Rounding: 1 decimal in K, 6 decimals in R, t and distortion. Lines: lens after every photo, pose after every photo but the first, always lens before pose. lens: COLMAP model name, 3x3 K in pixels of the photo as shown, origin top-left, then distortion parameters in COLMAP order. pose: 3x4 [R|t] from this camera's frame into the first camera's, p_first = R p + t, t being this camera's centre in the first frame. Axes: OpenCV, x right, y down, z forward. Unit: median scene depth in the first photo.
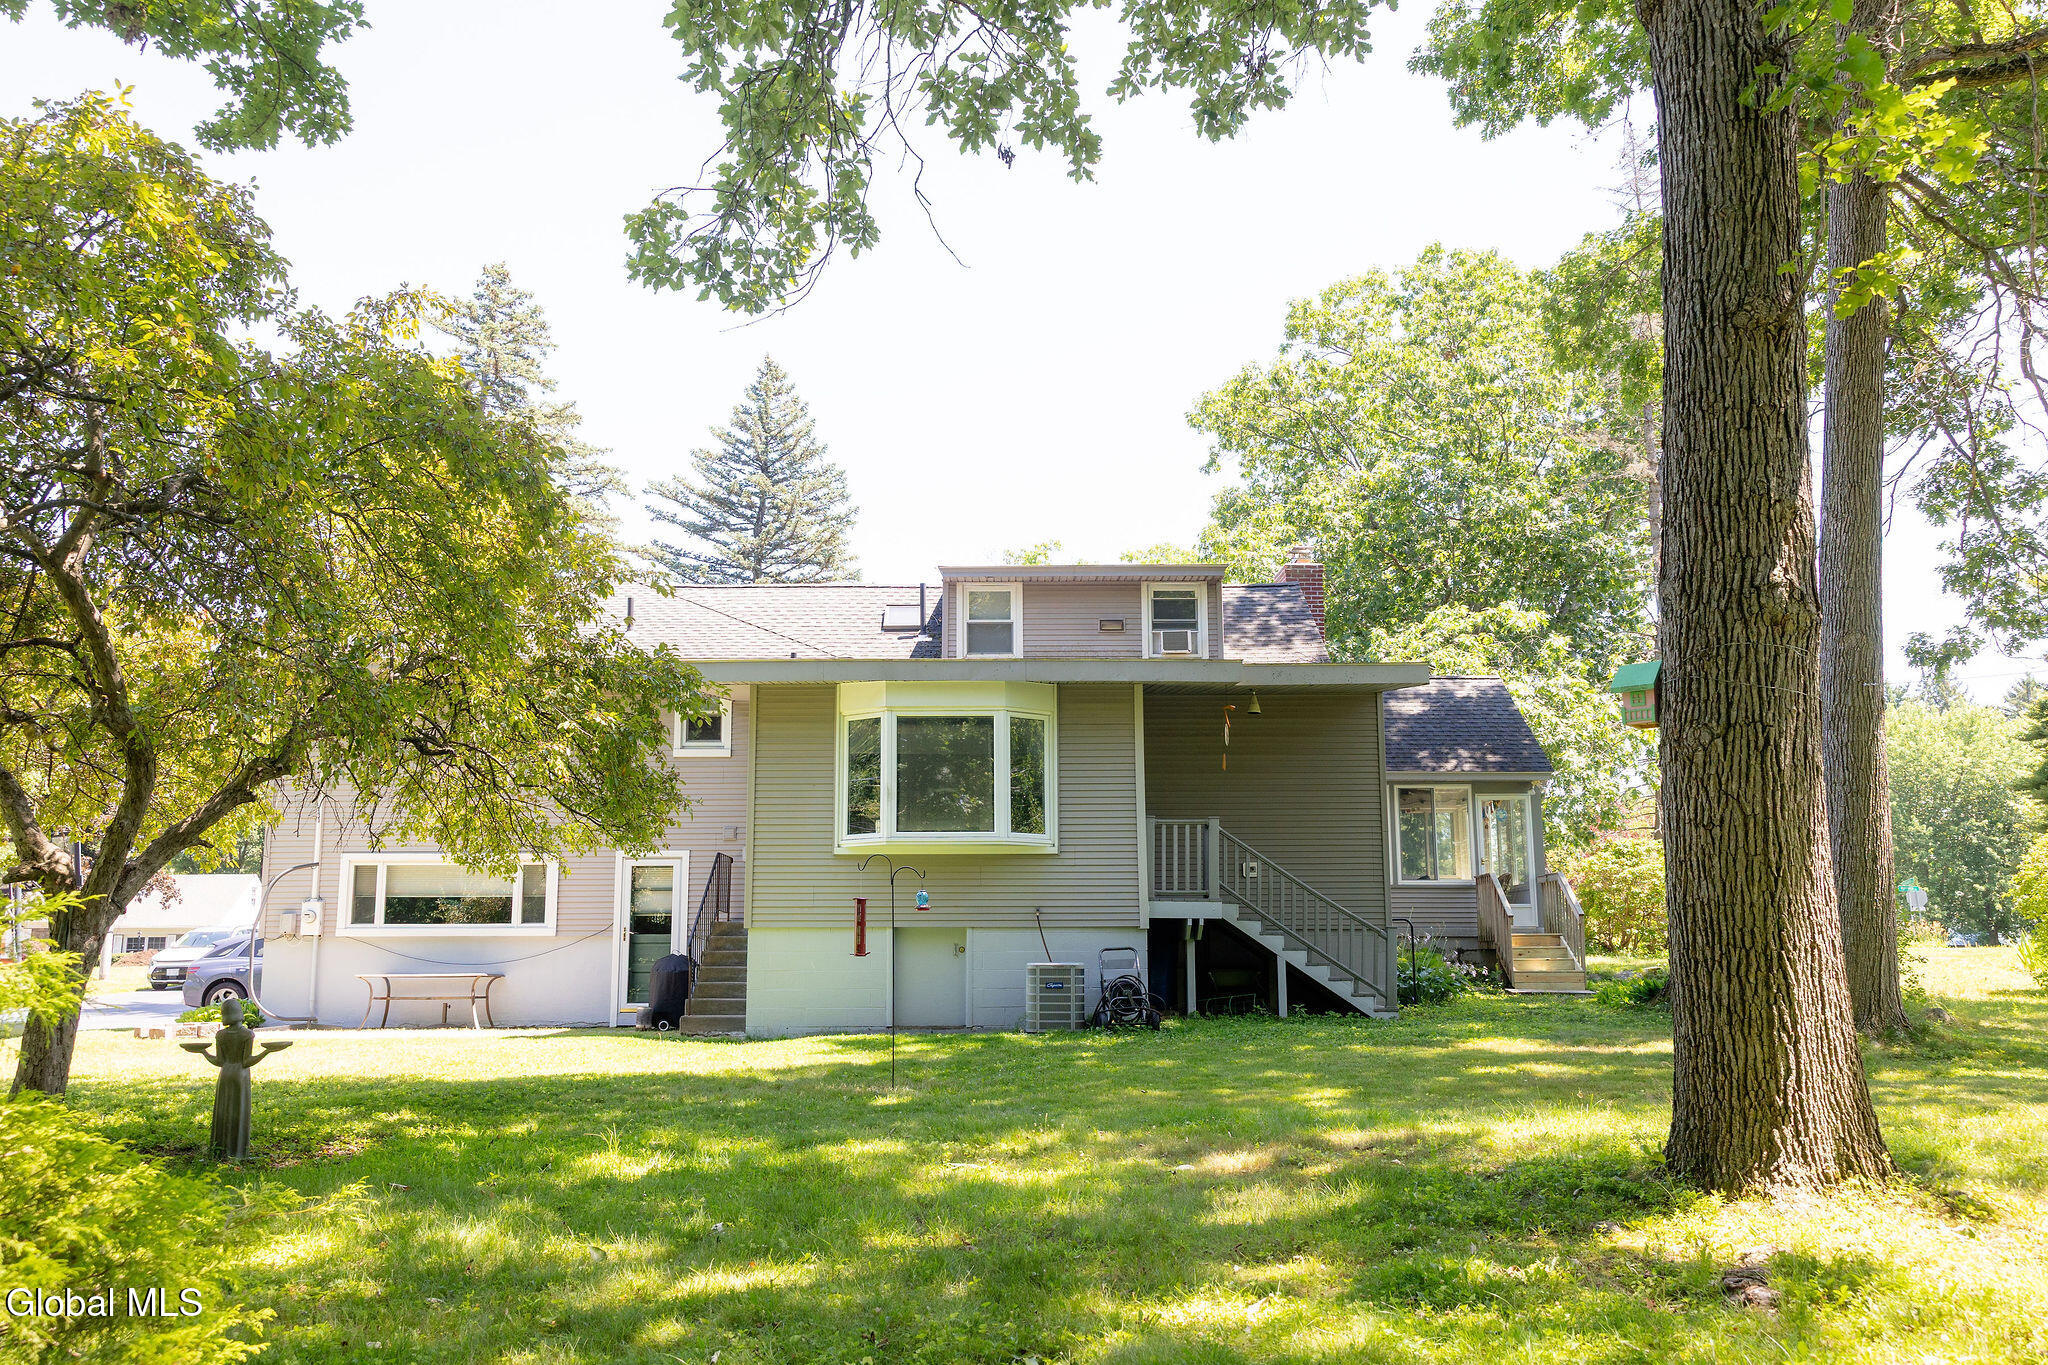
lens RADIAL K [[1649.5, 0, 1024.0], [0, 1649.5, 682.5], [0, 0, 1]] dist [0.002350, 0.000538]
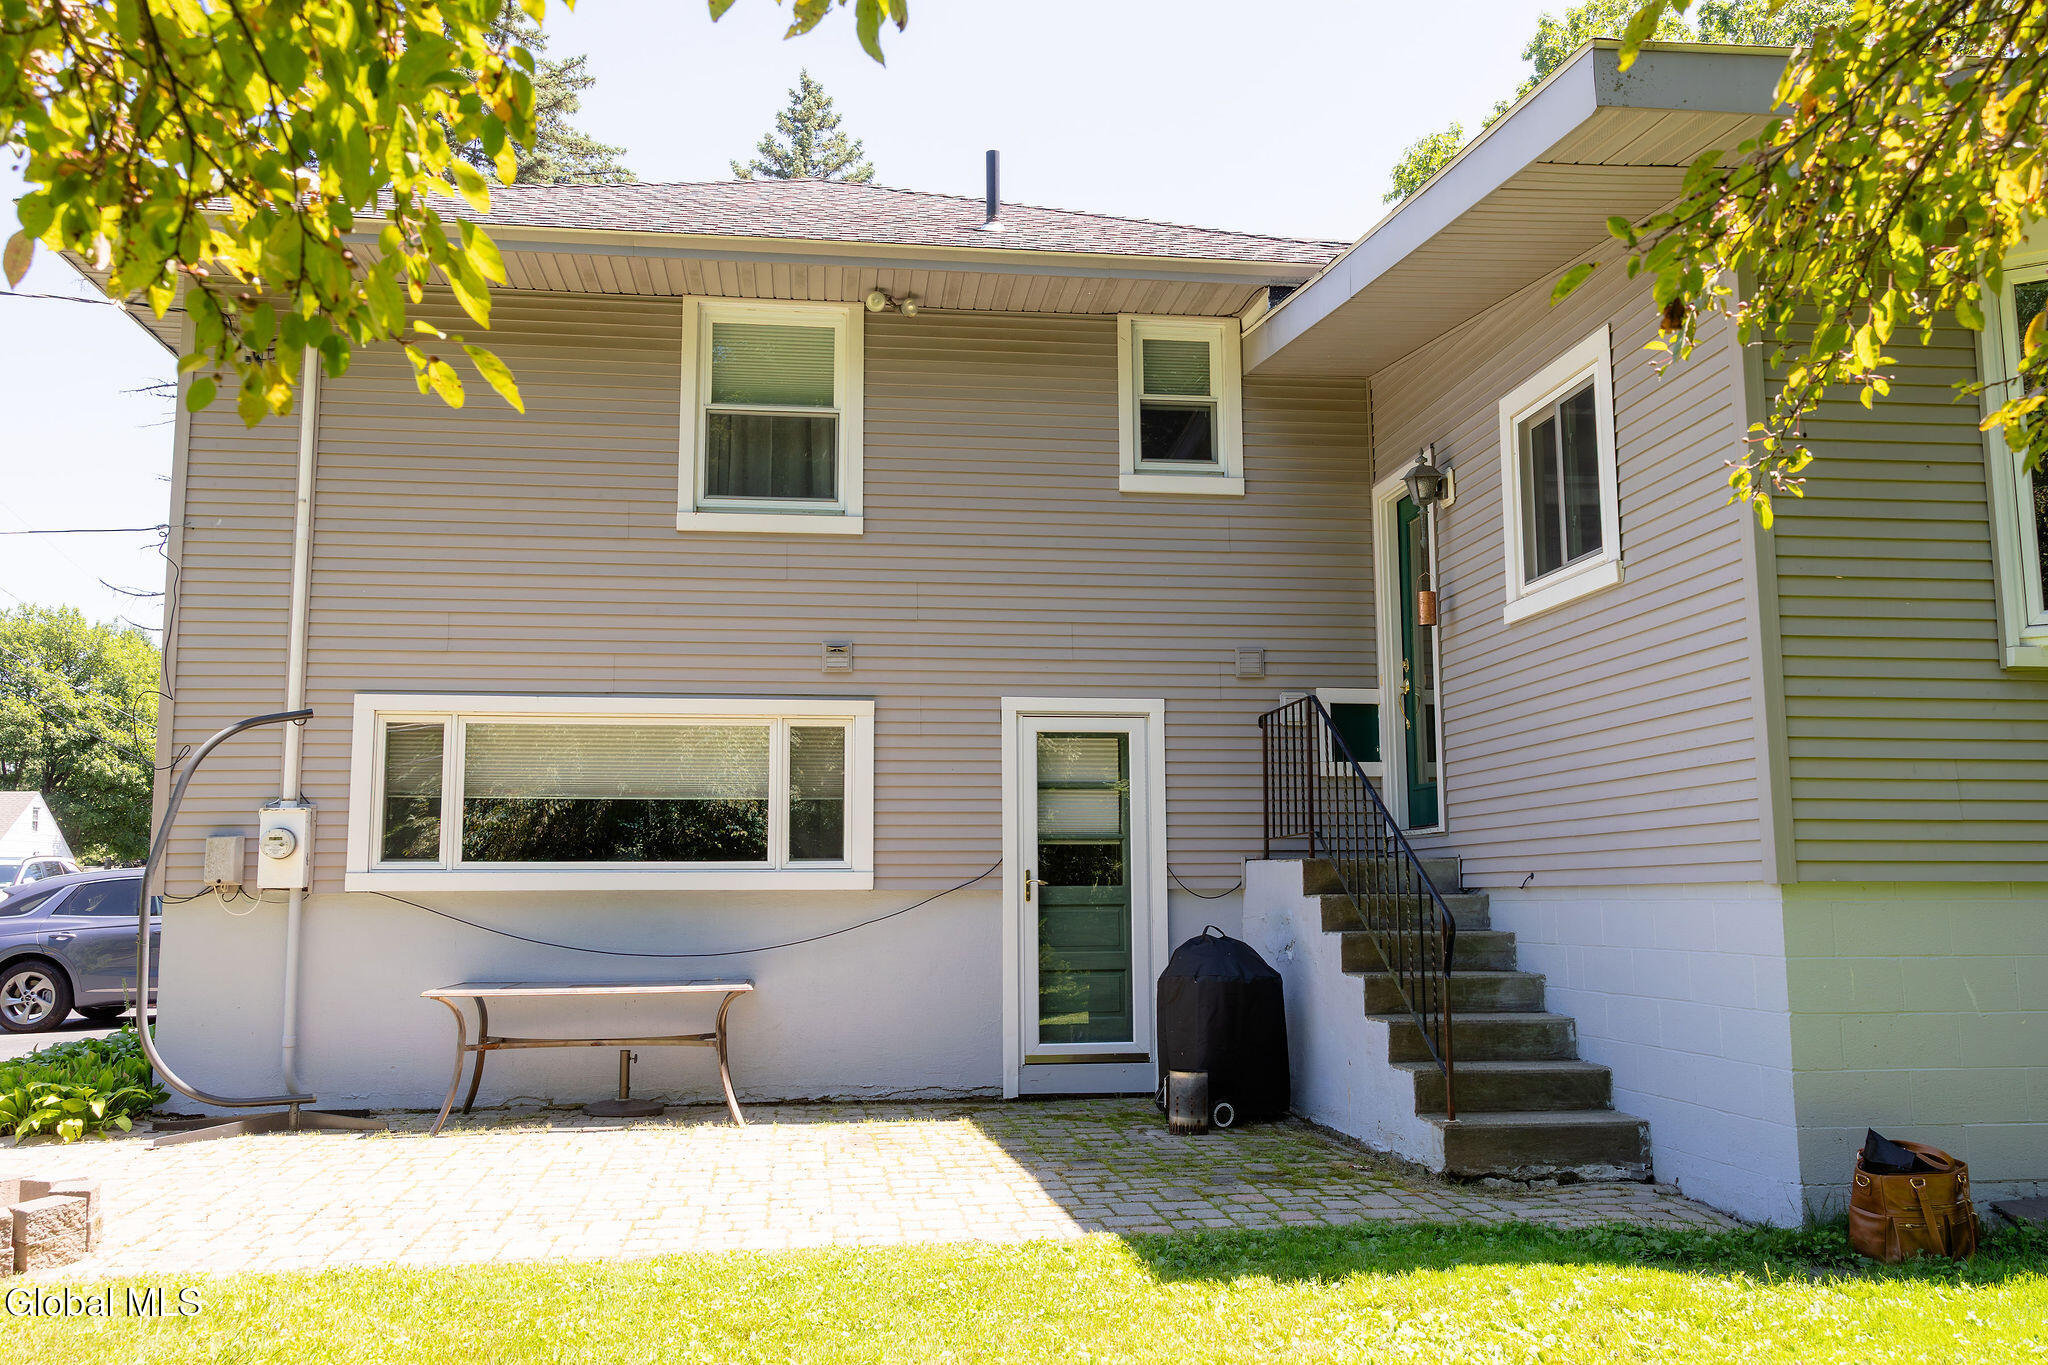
lens RADIAL K [[1649.5, 0, 1024.0], [0, 1649.5, 682.5], [0, 0, 1]] dist [0.002350, 0.000538]
pose [[0.993883, 0.015115, 0.109396, -0.291954], [-0.019499, 0.999044, 0.039114, 0.081481], [-0.108700, -0.041008, 0.993228, 0.568520]]
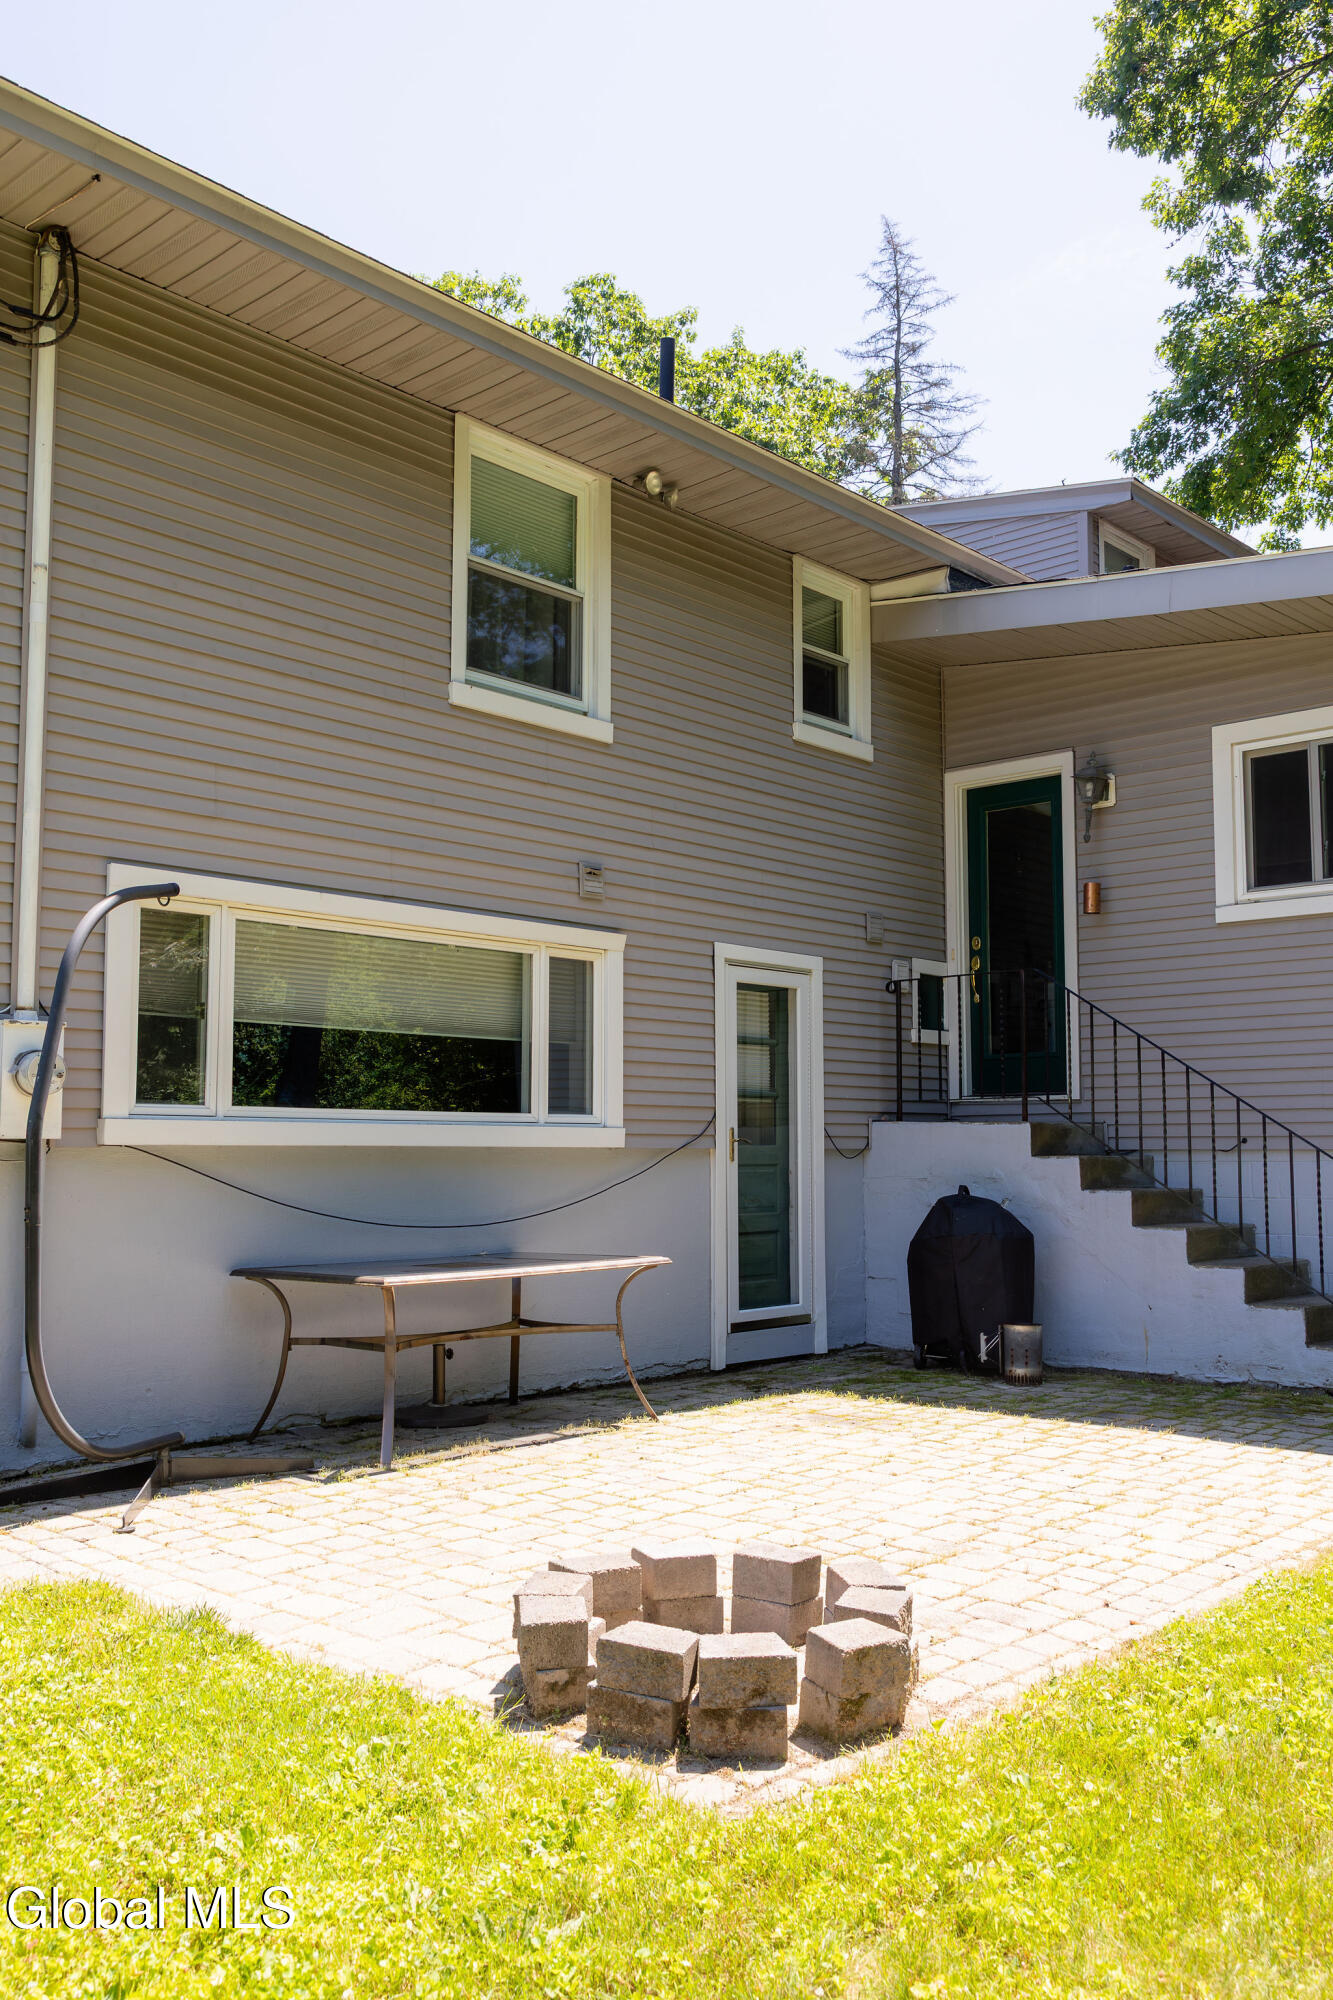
lens RADIAL K [[1707.9, 0, 666.5], [0, 1707.9, 1000.0], [0, 0, 1]] dist [0.005485, 0.012904]
pose [[0.689108, 0.070831, 0.721189, -0.563551], [-0.127221, 0.991580, 0.024174, 0.108343], [-0.713404, -0.108409, 0.692317, 0.720451]]
